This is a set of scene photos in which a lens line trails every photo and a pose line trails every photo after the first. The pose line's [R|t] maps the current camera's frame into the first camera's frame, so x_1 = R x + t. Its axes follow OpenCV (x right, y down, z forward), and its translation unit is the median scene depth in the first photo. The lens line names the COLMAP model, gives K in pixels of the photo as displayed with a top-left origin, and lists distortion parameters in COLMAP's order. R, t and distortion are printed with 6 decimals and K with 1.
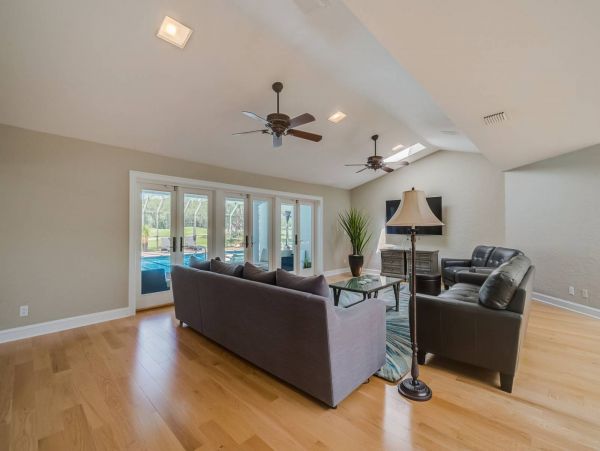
lens RADIAL K [[259.0, 0, 324.0], [0, 259.0, 225.3], [0, 0, 1]] dist [-0.002041, 0.000474]
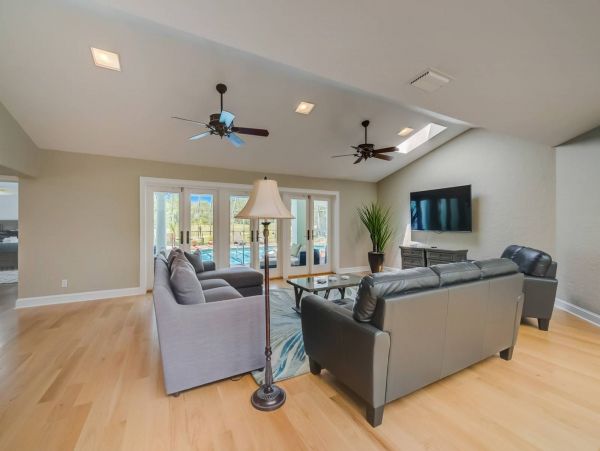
lens RADIAL K [[259.0, 0, 325.0], [0, 259.0, 224.2], [0, 0, 1]] dist [-0.002041, 0.000474]
pose [[0.946287, -0.001668, -0.323324, 0.290646], [0.005361, 0.999930, 0.010529, 0.004026], [0.323284, -0.011697, 0.946230, 0.070069]]
